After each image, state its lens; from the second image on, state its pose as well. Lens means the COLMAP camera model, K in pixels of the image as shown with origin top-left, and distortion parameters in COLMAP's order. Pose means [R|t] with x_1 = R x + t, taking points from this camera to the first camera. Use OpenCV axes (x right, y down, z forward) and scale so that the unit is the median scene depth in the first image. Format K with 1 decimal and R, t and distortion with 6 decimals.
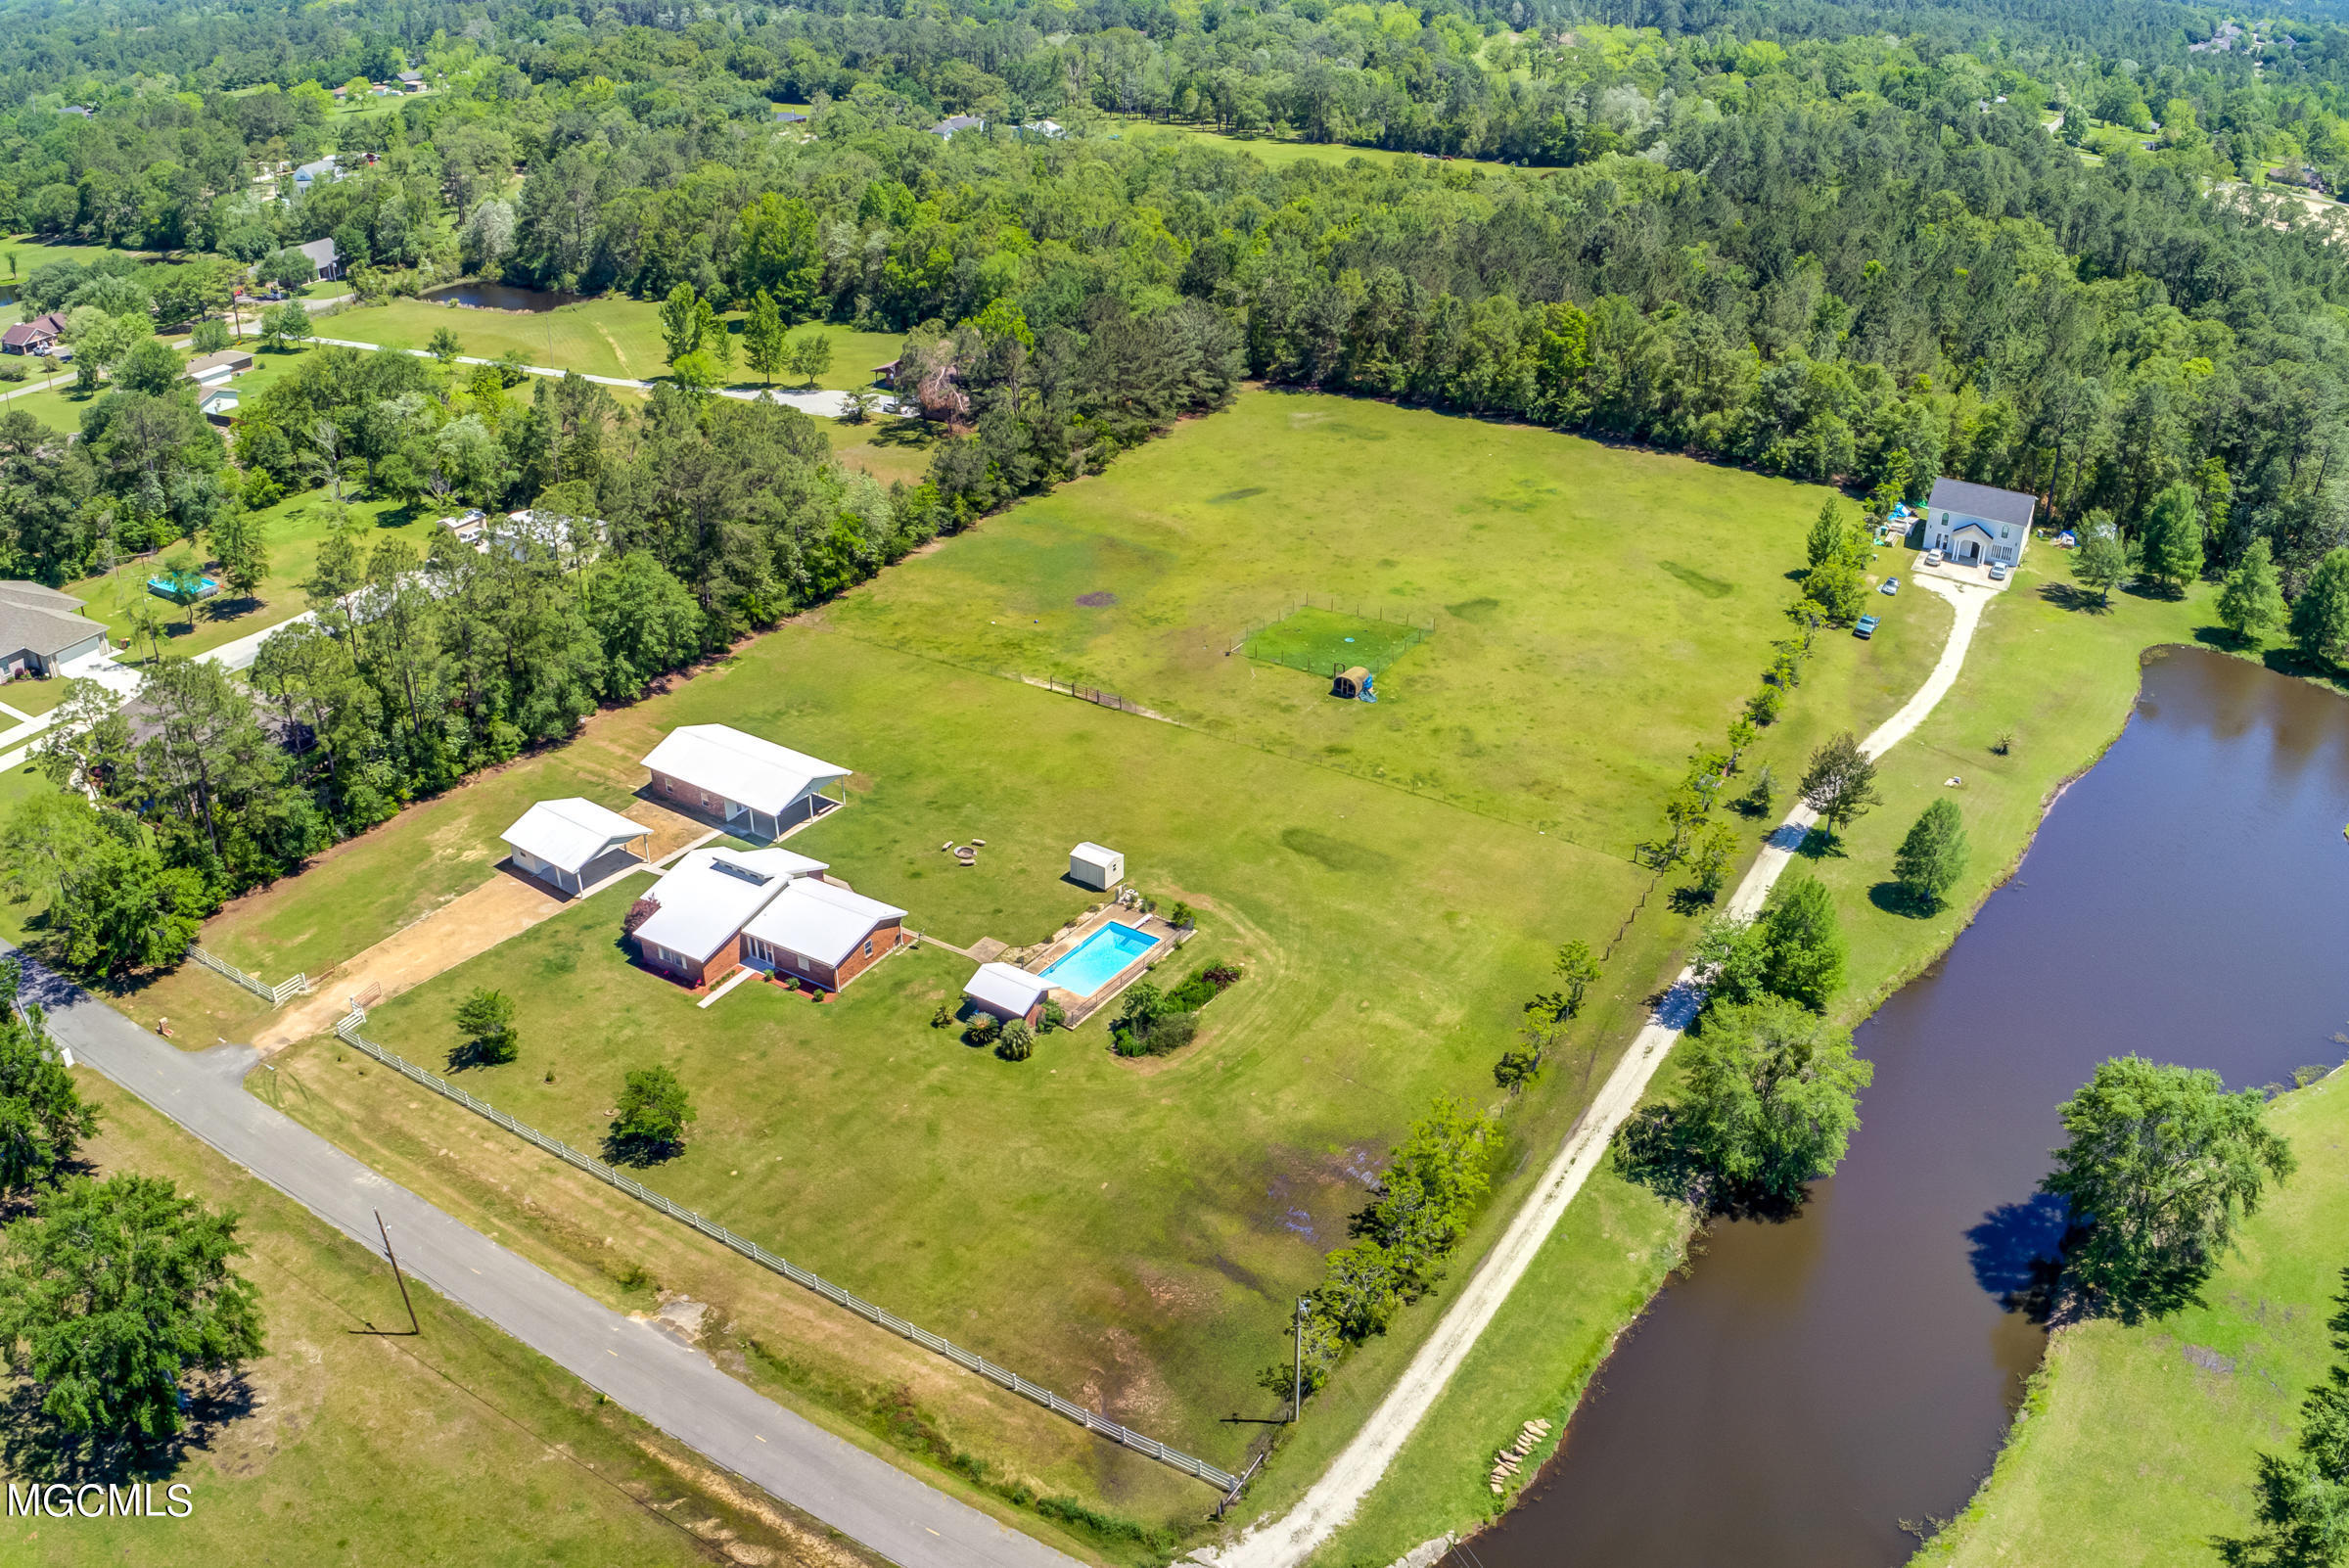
lens RADIAL K [[1868.9, 0, 1205.2], [0, 1868.9, 763.4], [0, 0, 1]] dist [-0.237001, 0.062424]
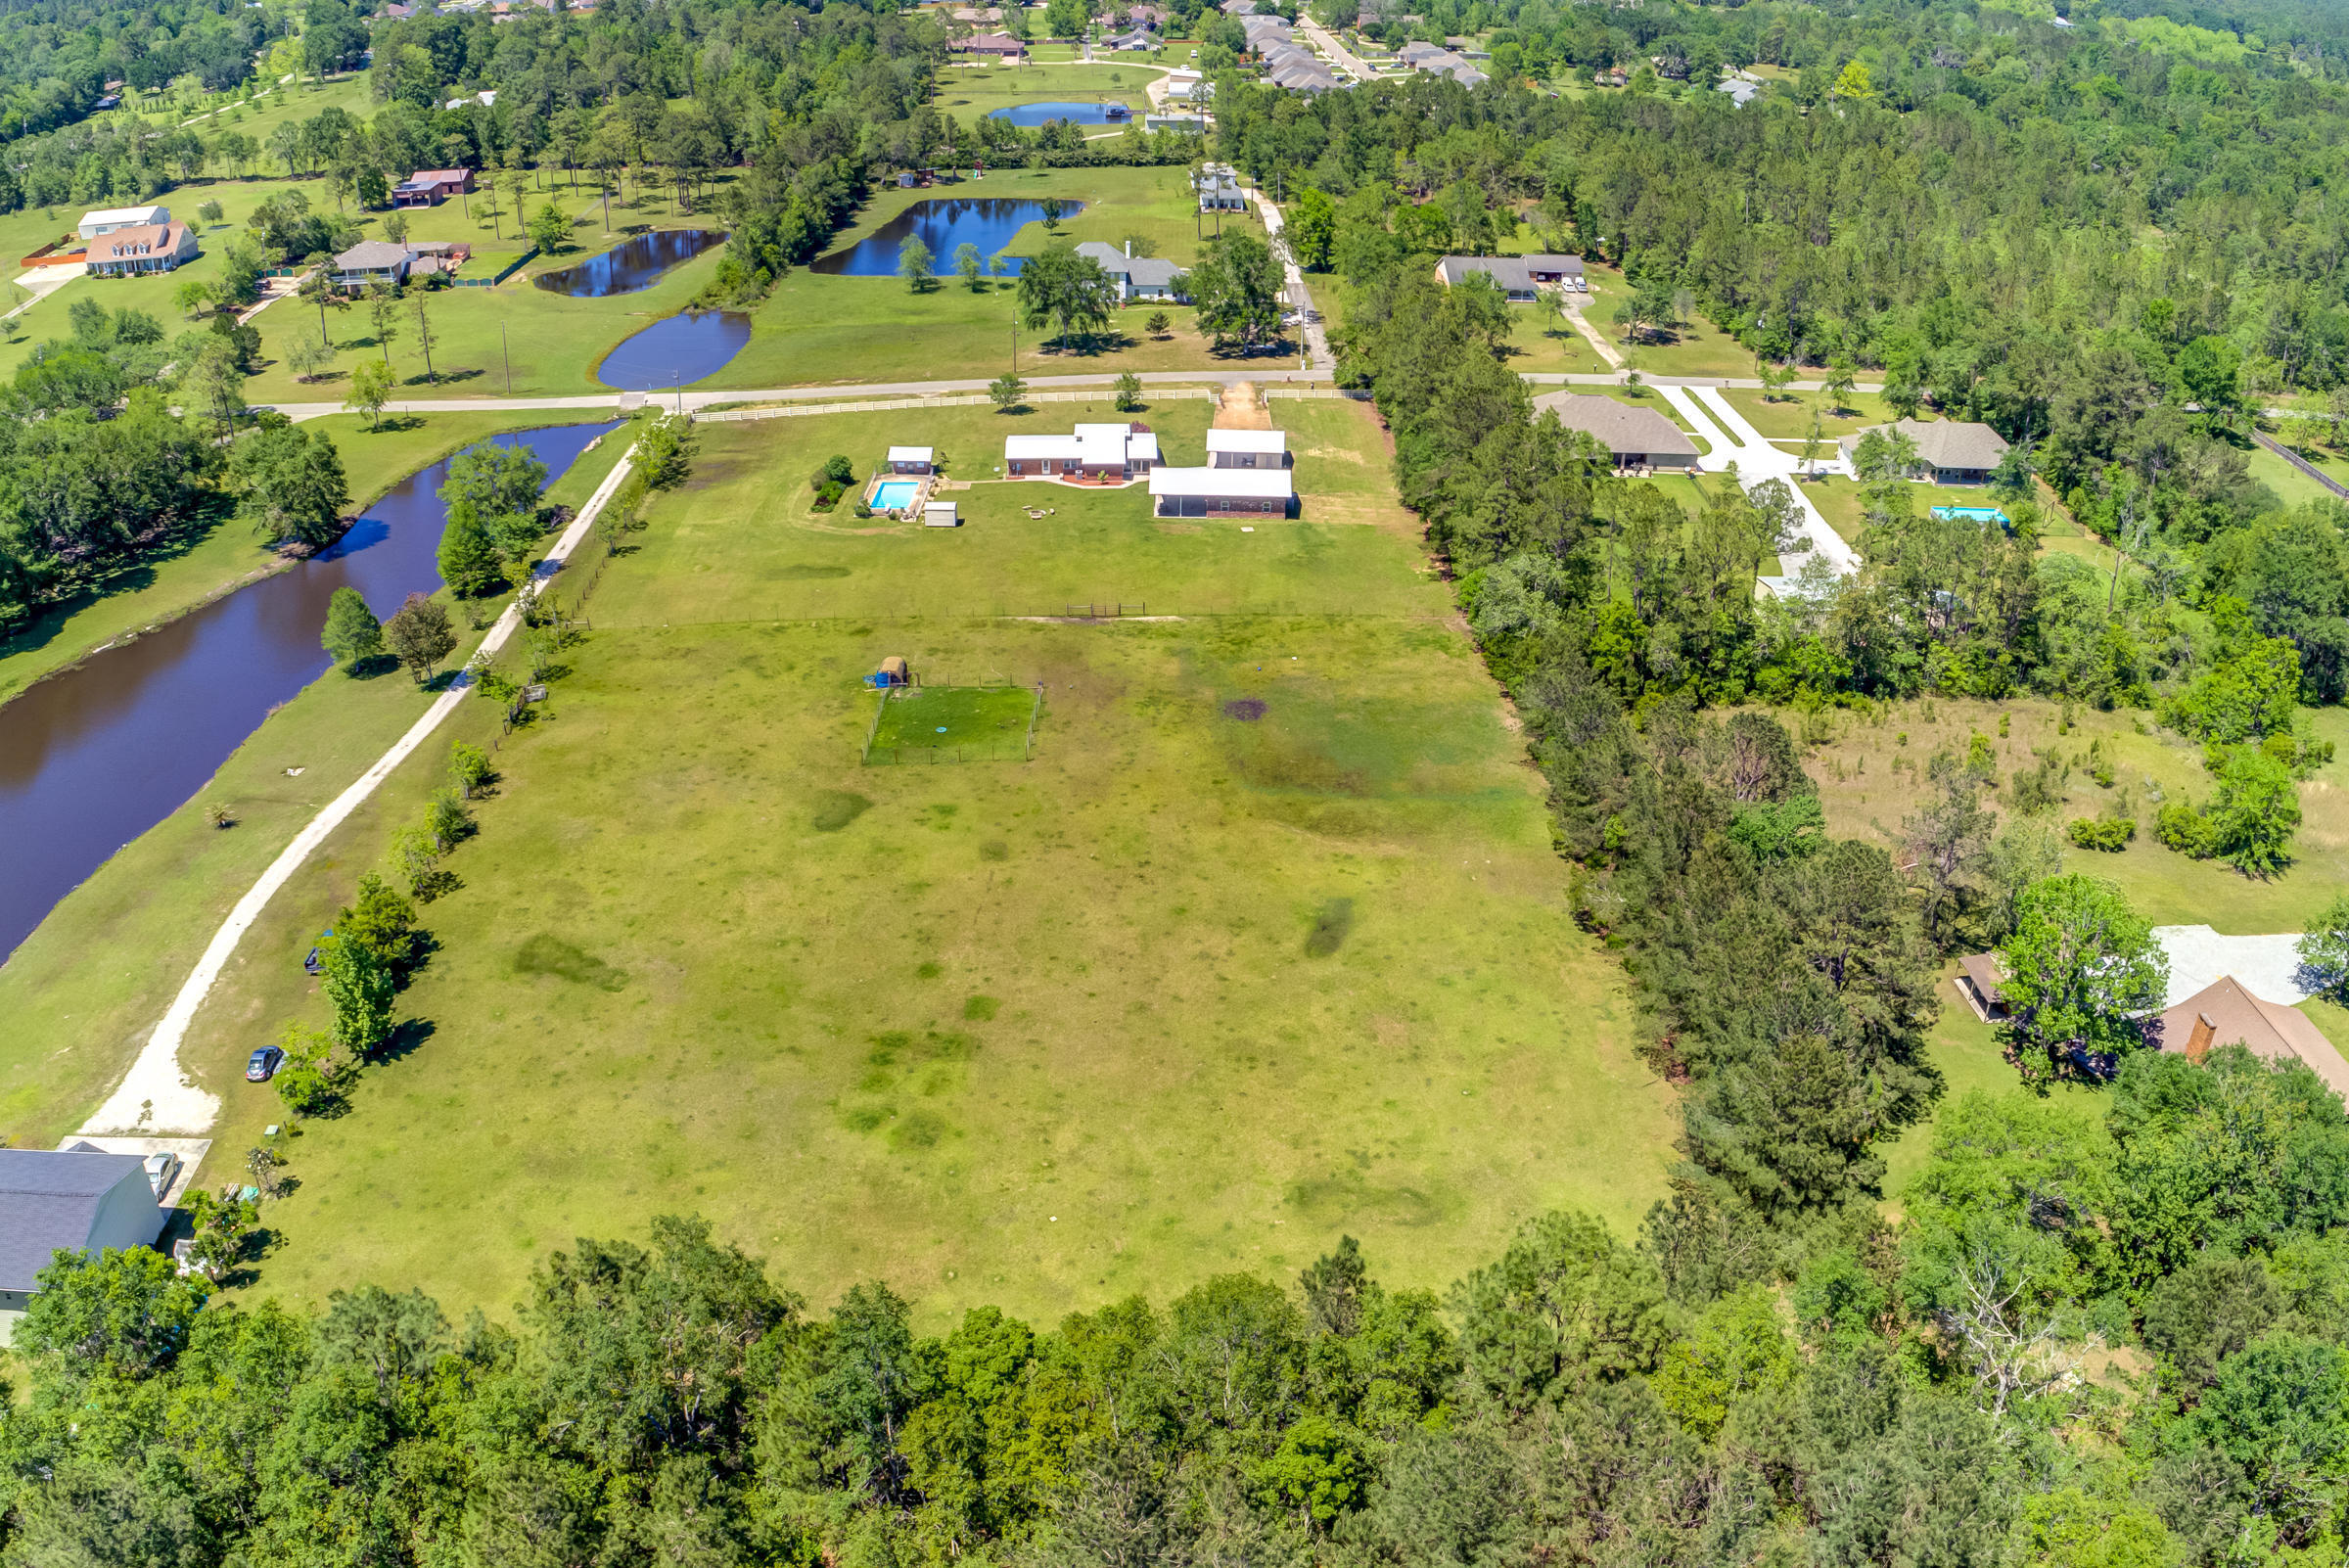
lens RADIAL K [[1868.9, 0, 1170.7], [0, 1868.9, 786.4], [0, 0, 1]] dist [-0.237001, 0.062424]
pose [[-0.846018, 0.242675, -0.474724, 0.432484], [-0.258475, 0.592082, 0.763302, -0.793006], [0.466309, 0.768471, -0.438186, 1.523968]]
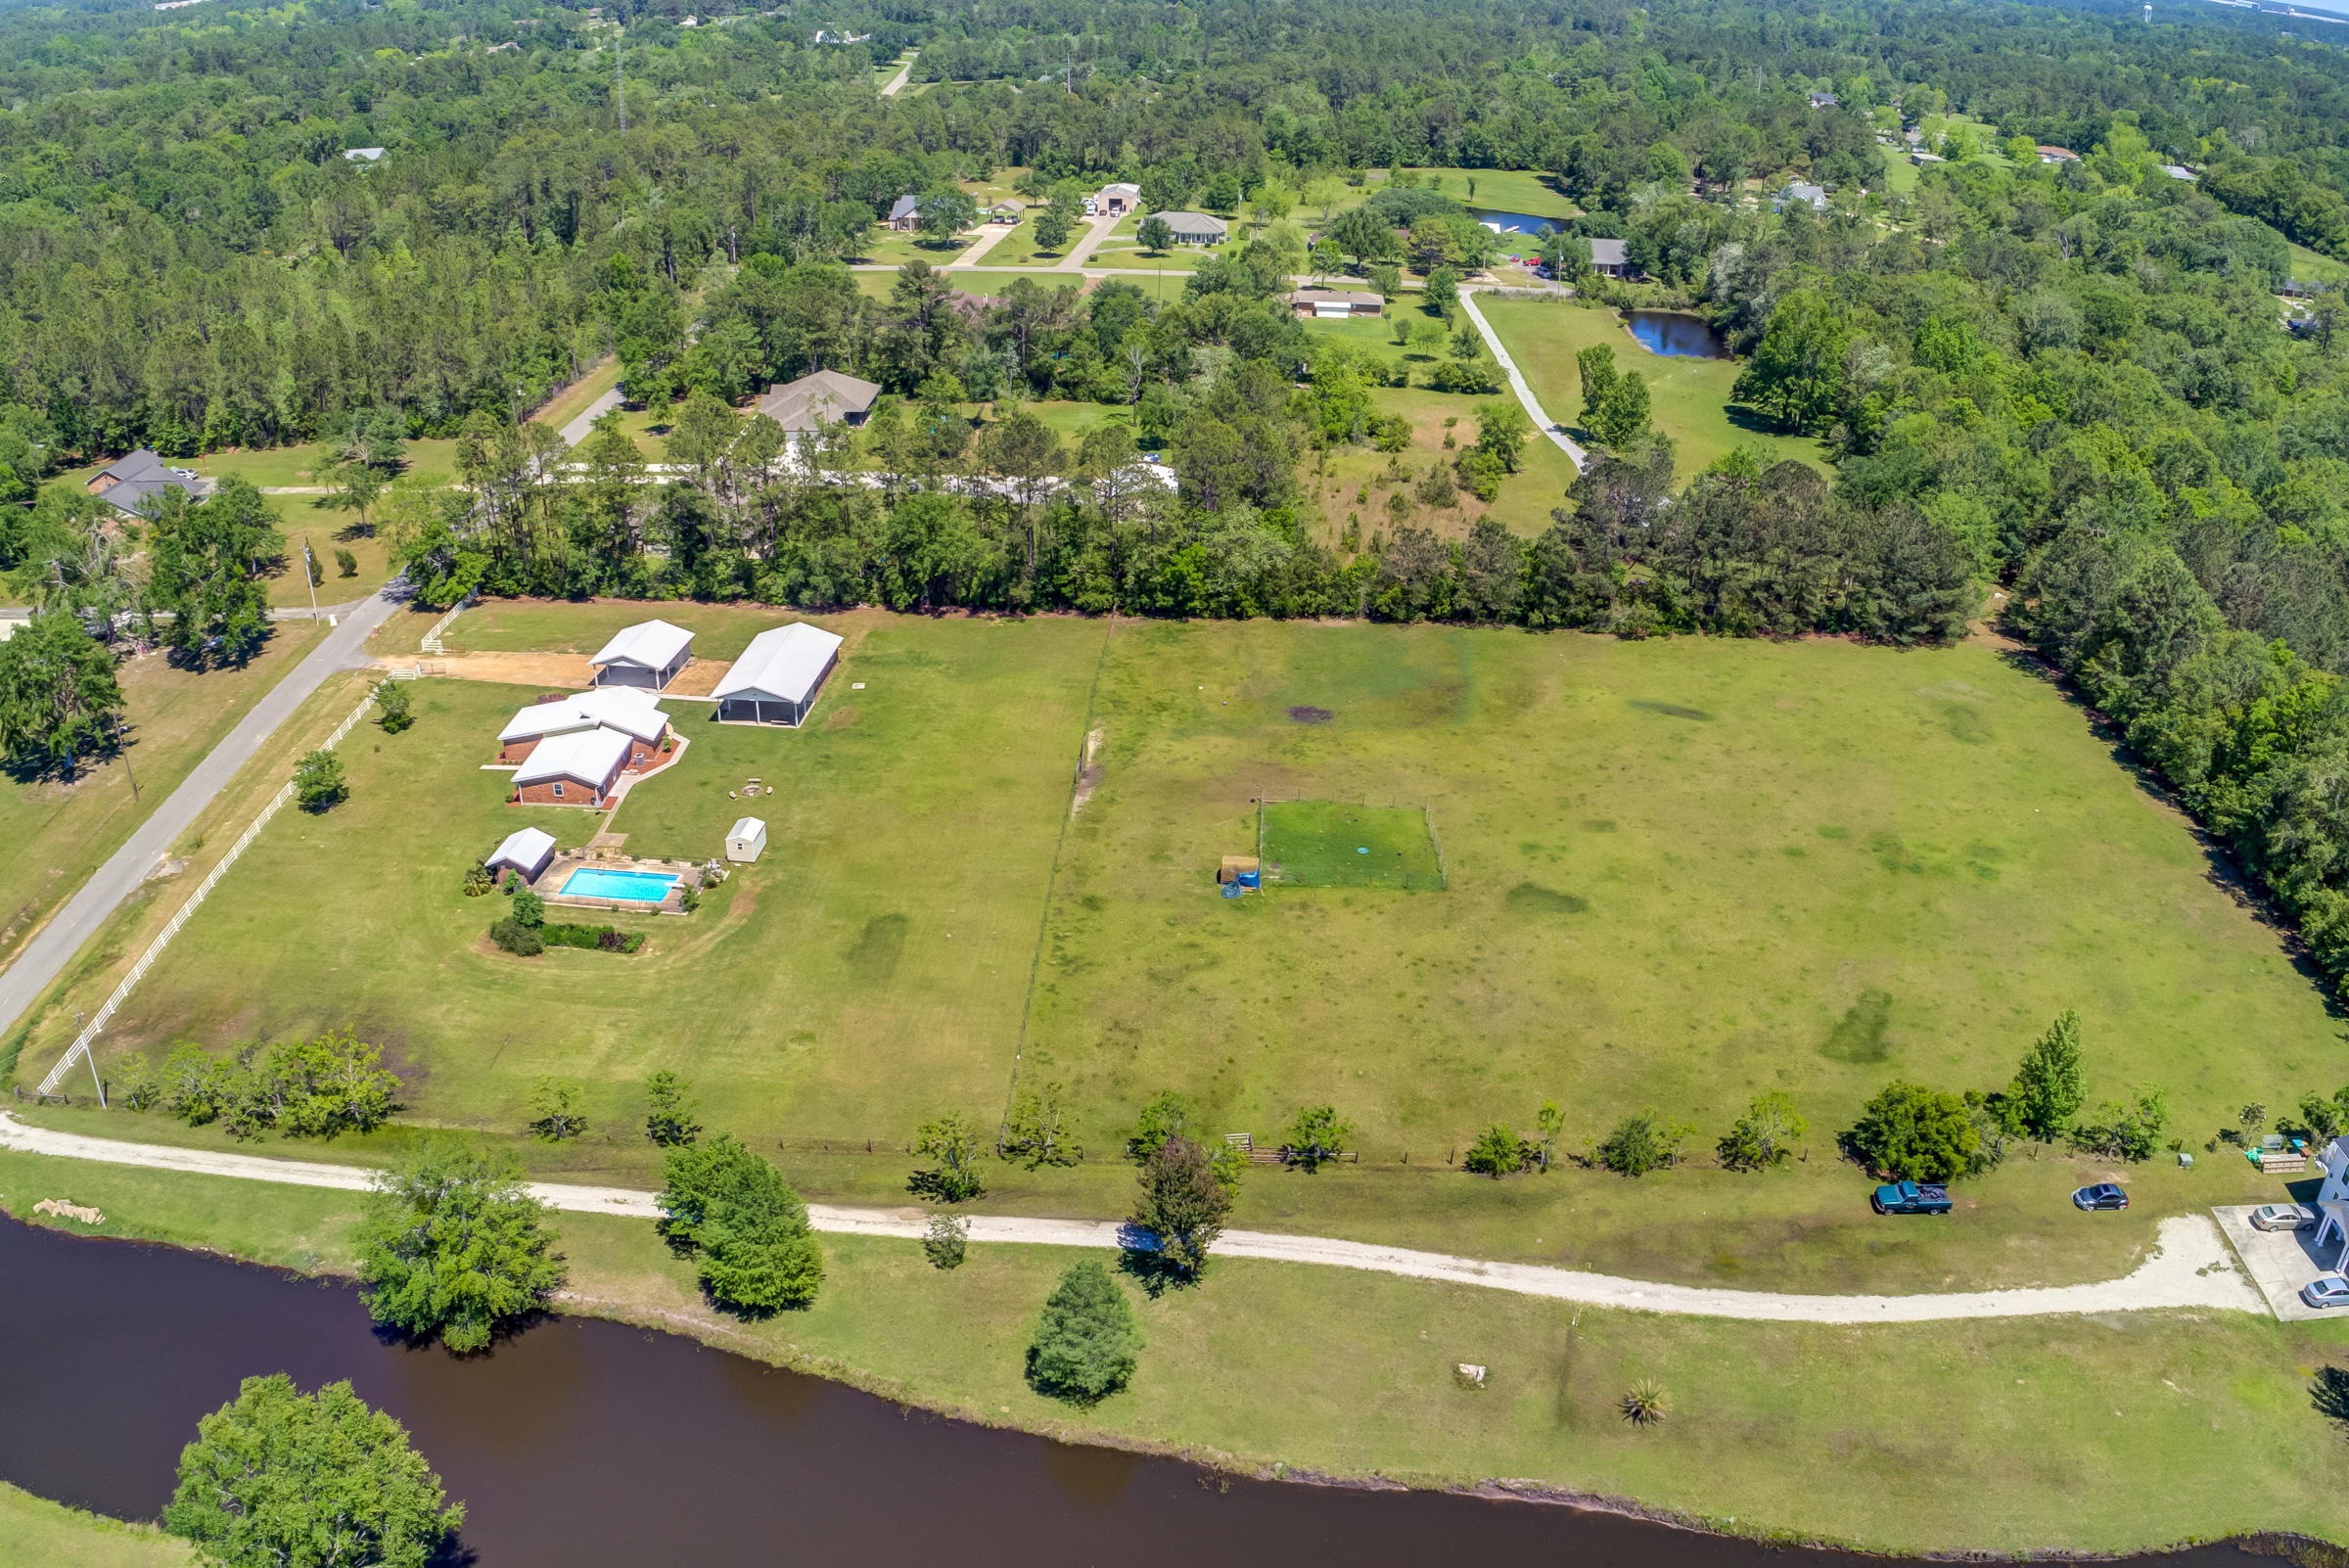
lens RADIAL K [[1868.9, 0, 1210.5], [0, 1868.9, 776.5], [0, 0, 1]] dist [-0.237001, 0.062424]
pose [[0.479298, 0.395115, -0.783682, 0.724454], [-0.415620, 0.888642, 0.193842, -0.241124], [0.773003, 0.232806, 0.590142, 0.454378]]
